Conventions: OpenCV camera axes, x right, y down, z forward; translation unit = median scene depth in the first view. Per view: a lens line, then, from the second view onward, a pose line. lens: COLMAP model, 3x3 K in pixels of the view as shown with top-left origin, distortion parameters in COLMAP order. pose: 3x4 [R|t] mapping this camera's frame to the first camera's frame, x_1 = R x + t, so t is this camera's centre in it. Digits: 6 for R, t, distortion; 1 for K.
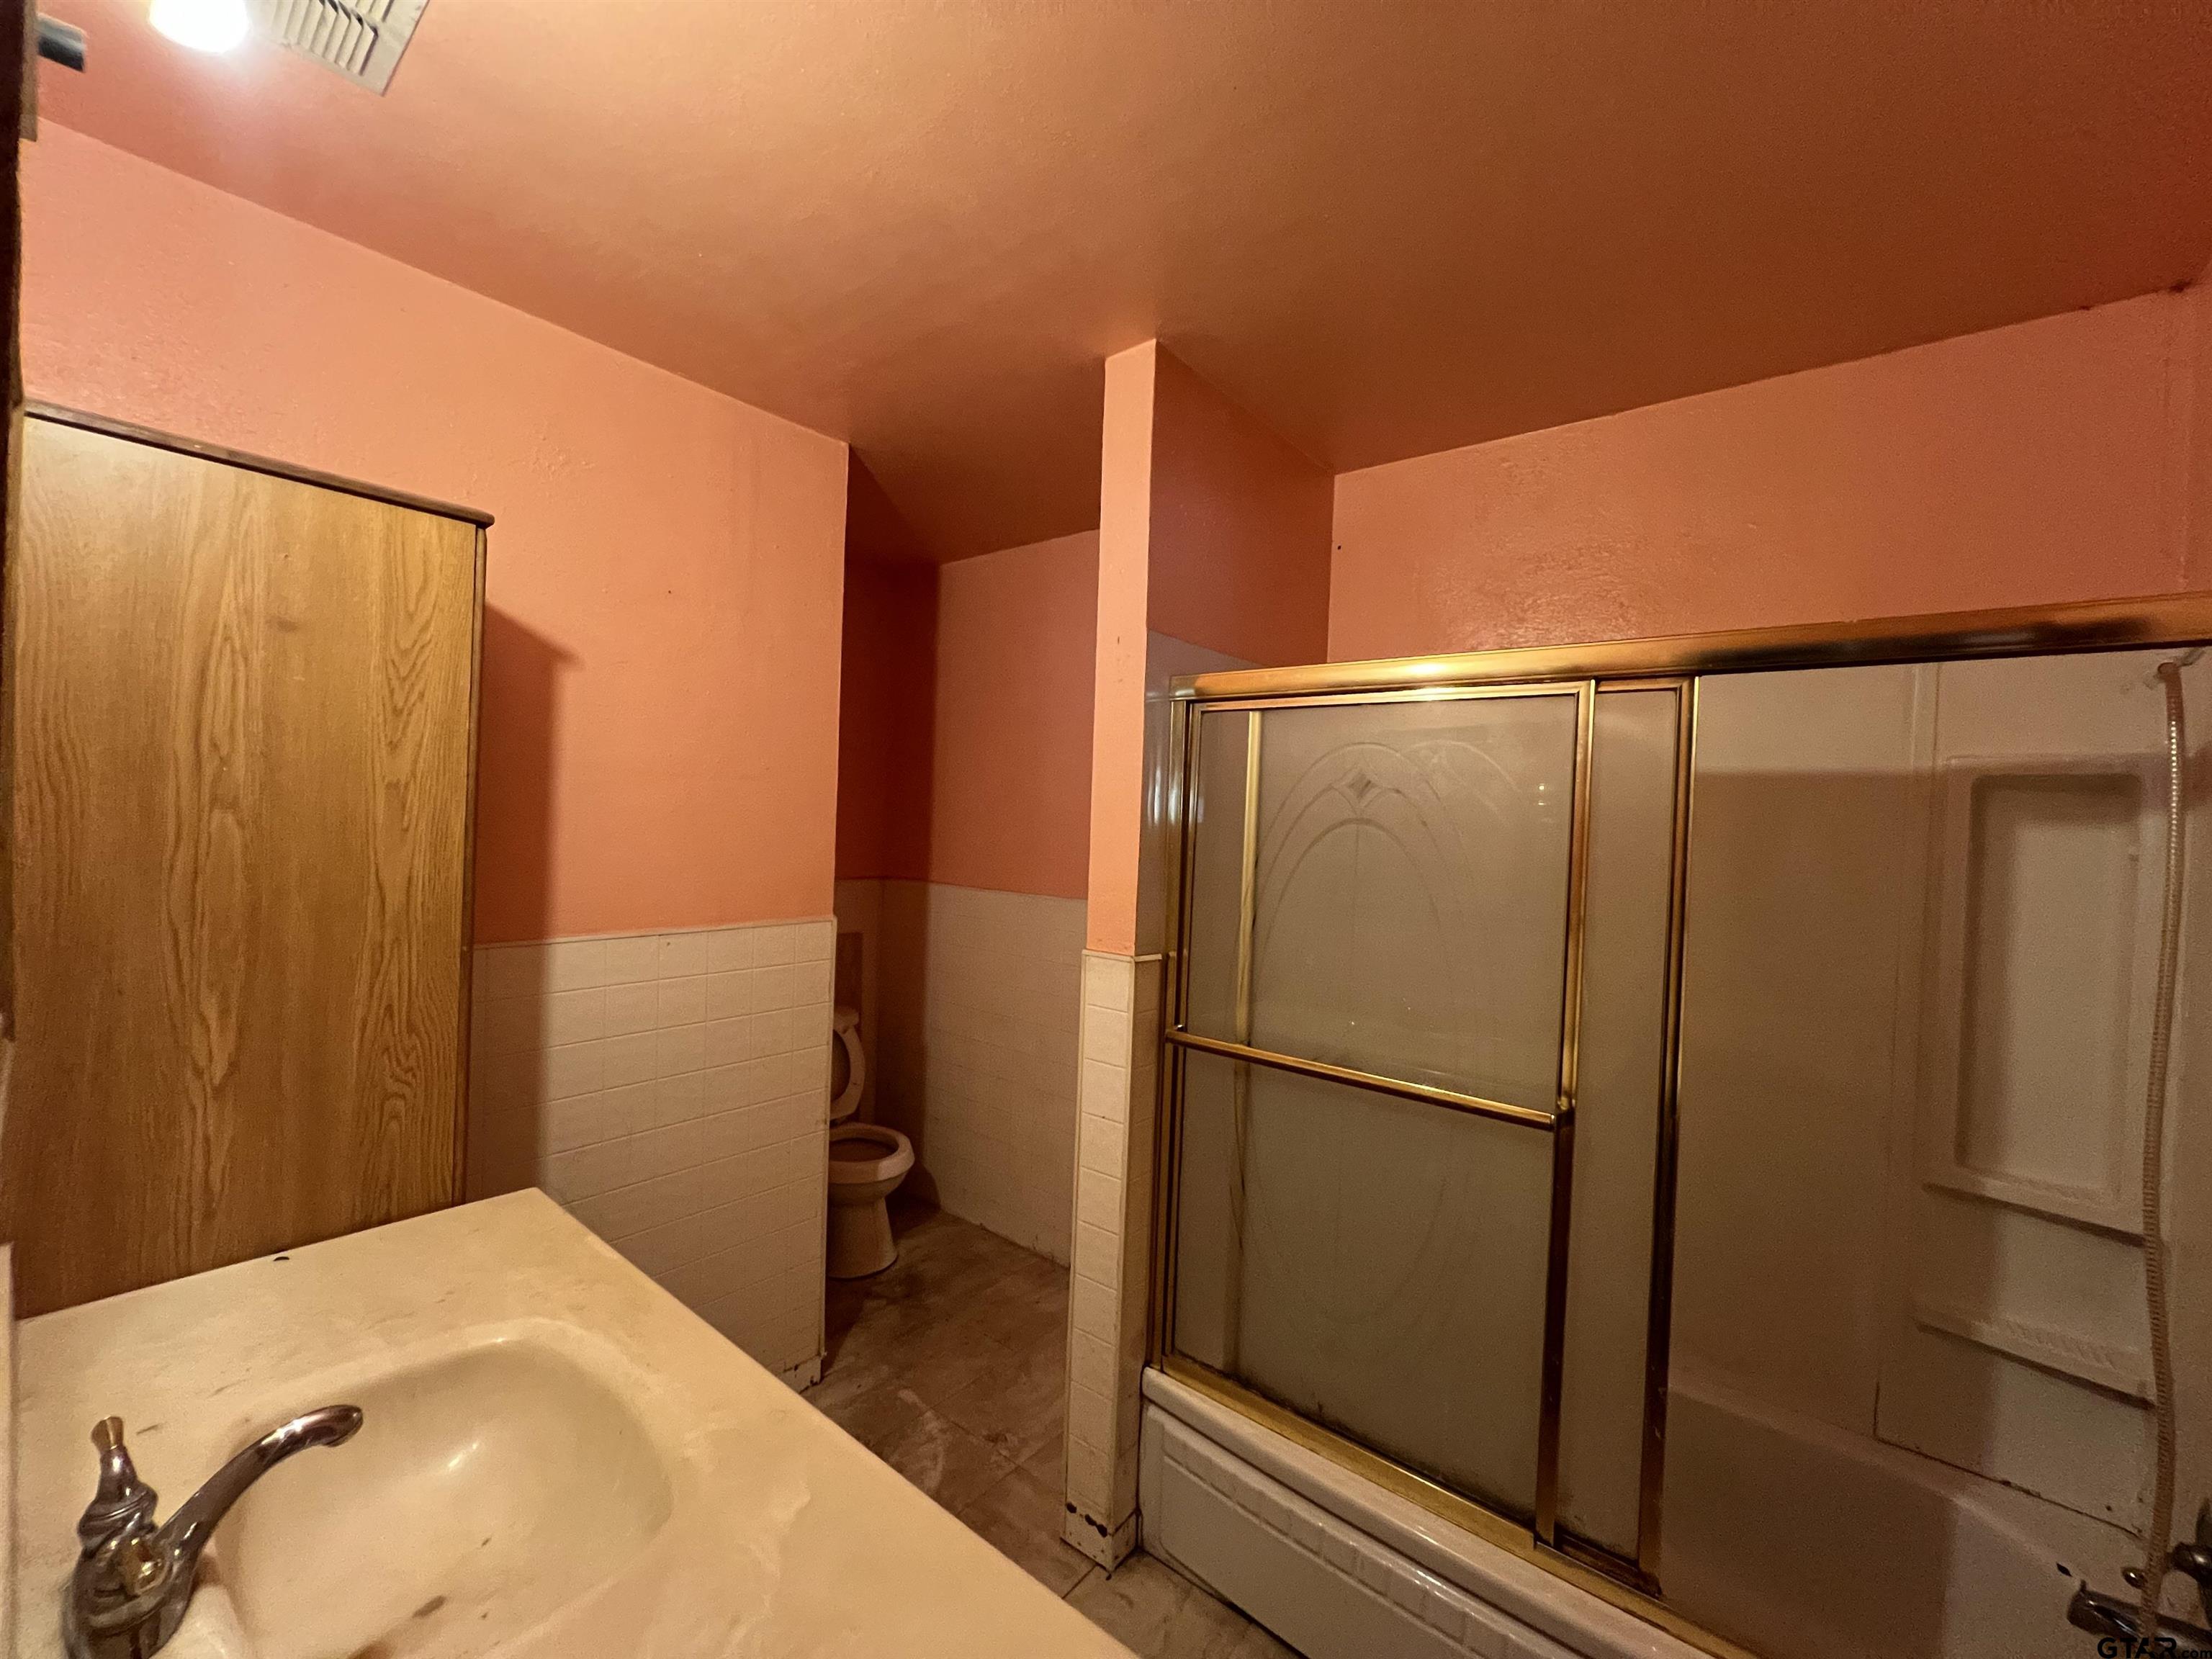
lens RADIAL K [[886.2, 0, 1100.3], [0, 886.2, 824.7], [0, 0, 1]] dist [-0.002635, 0.000050]
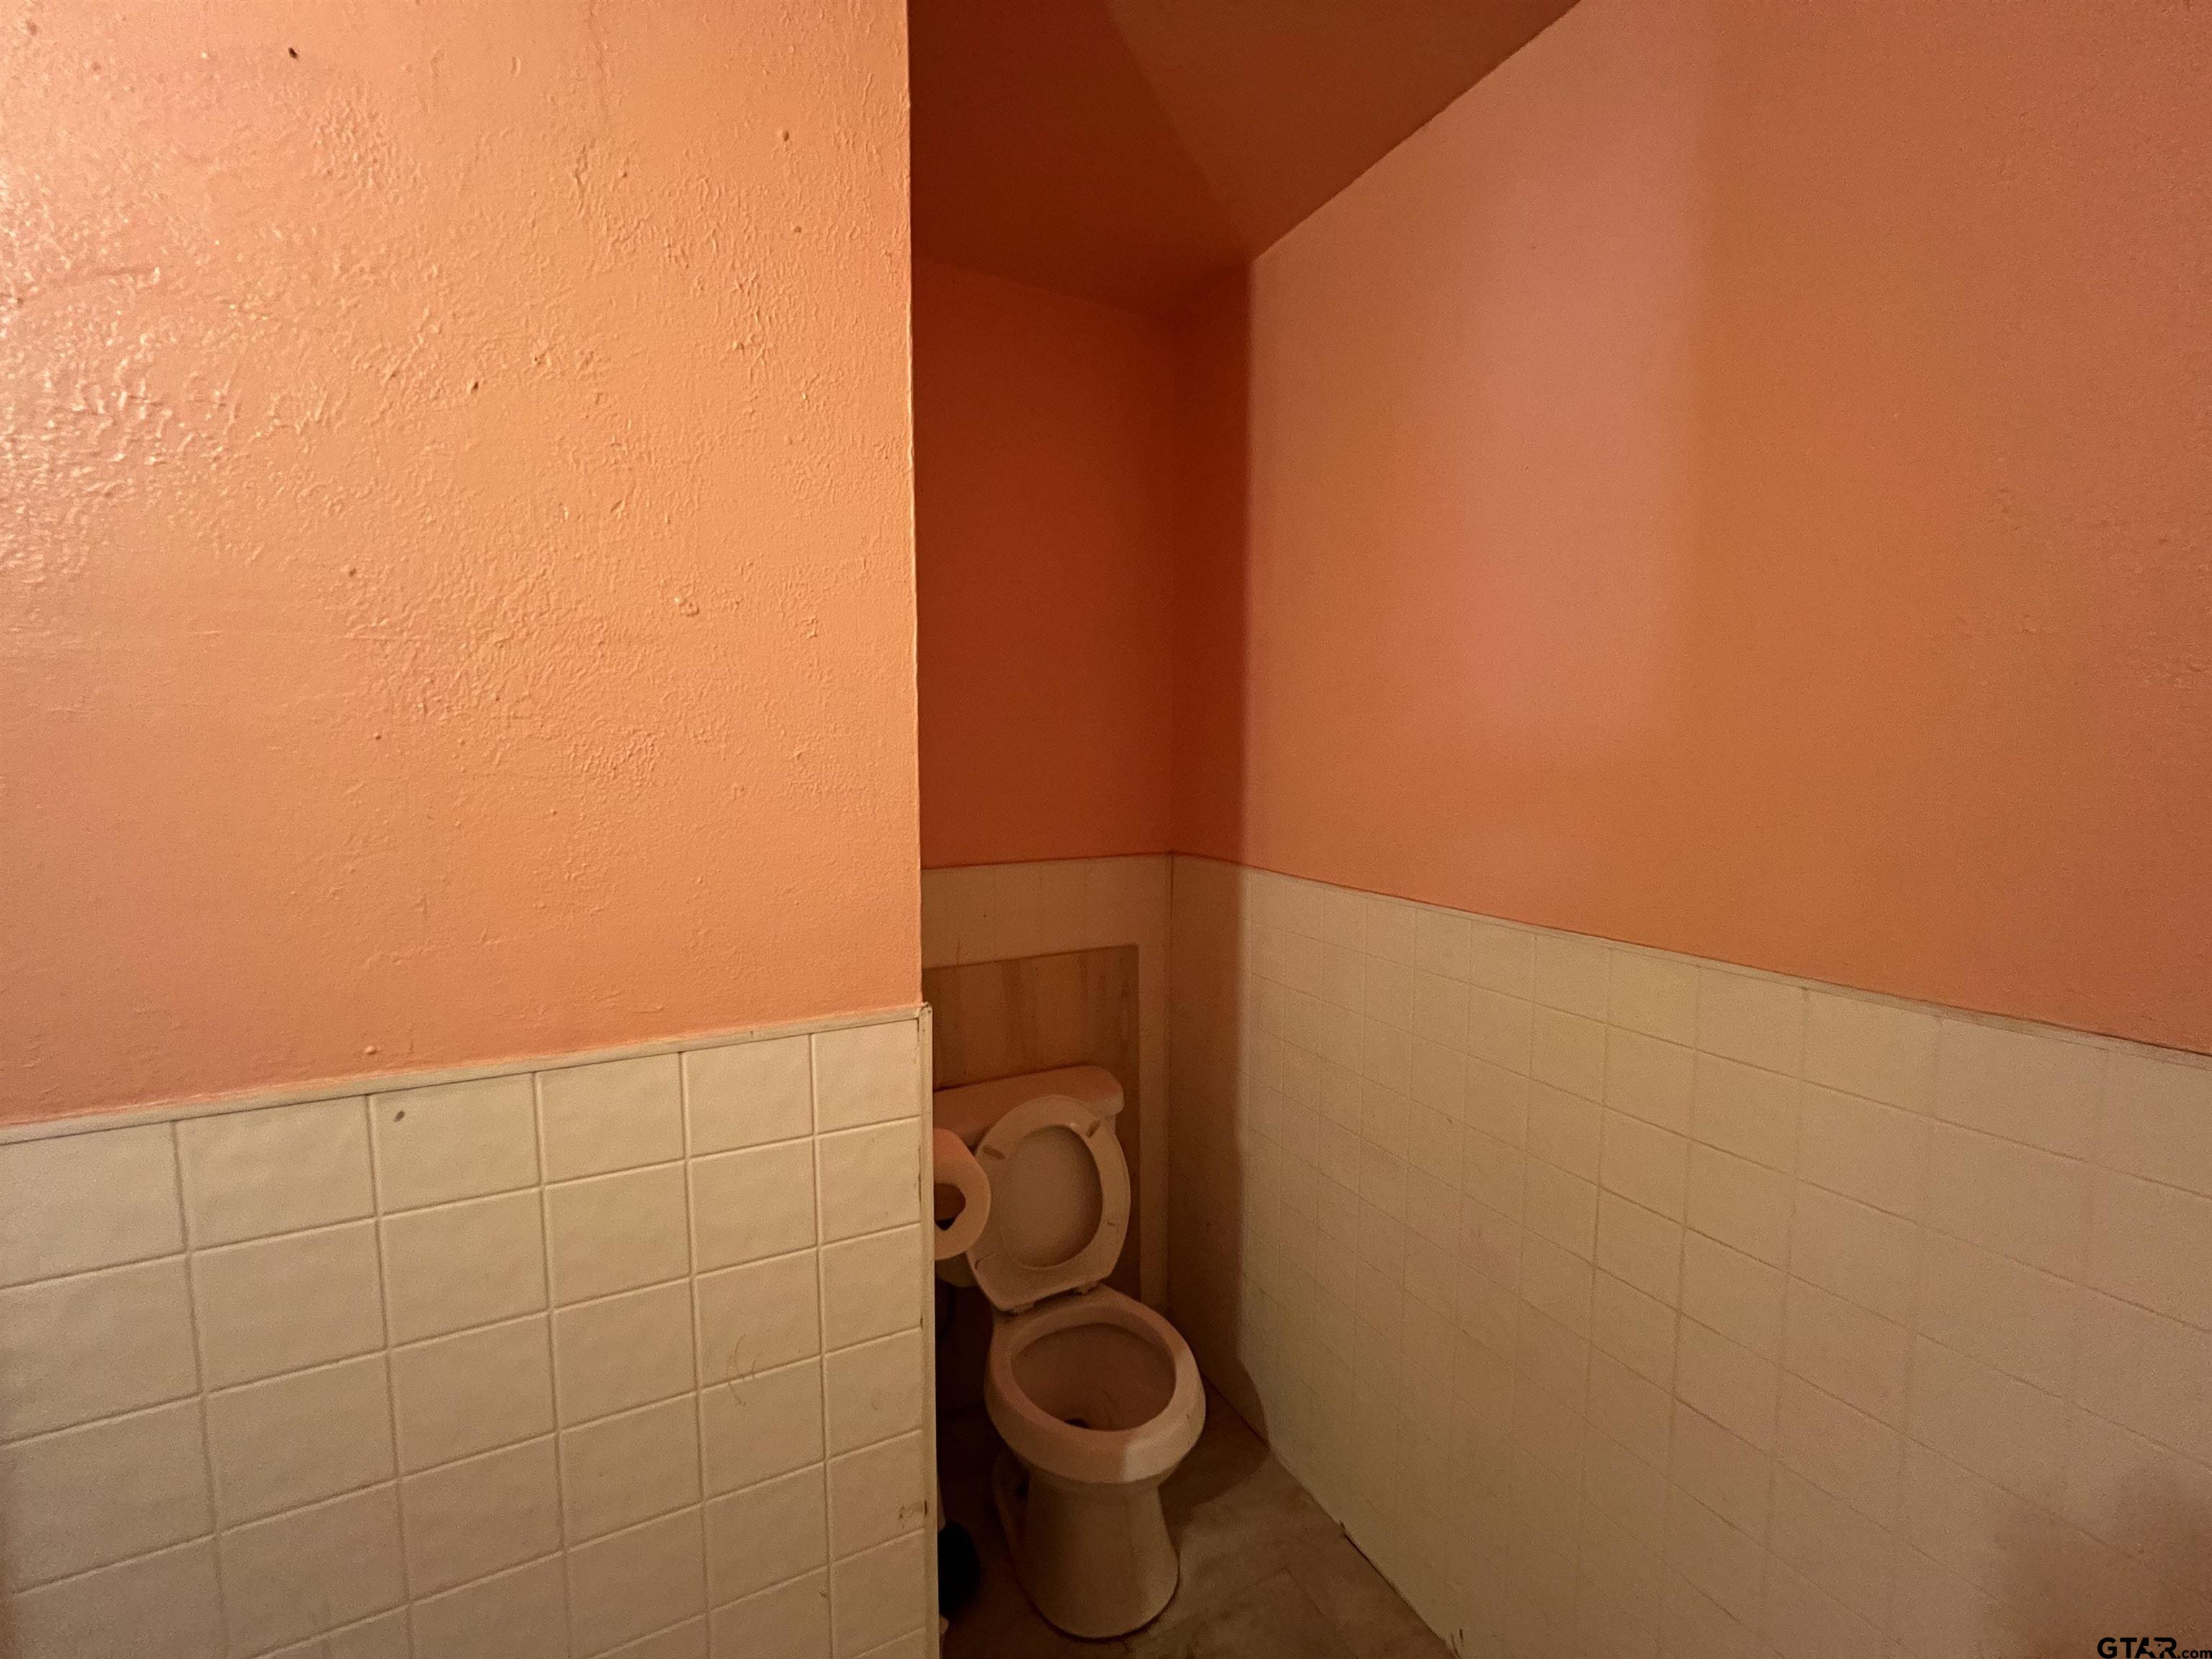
lens RADIAL K [[886.2, 0, 1094.7], [0, 886.2, 818.0], [0, 0, 1]] dist [-0.002635, 0.000050]
pose [[0.910451, -0.000255, -0.413618, -0.054763], [0.026388, 0.997998, 0.057470, 0.000857], [0.412775, -0.063238, 0.908635, 0.518199]]
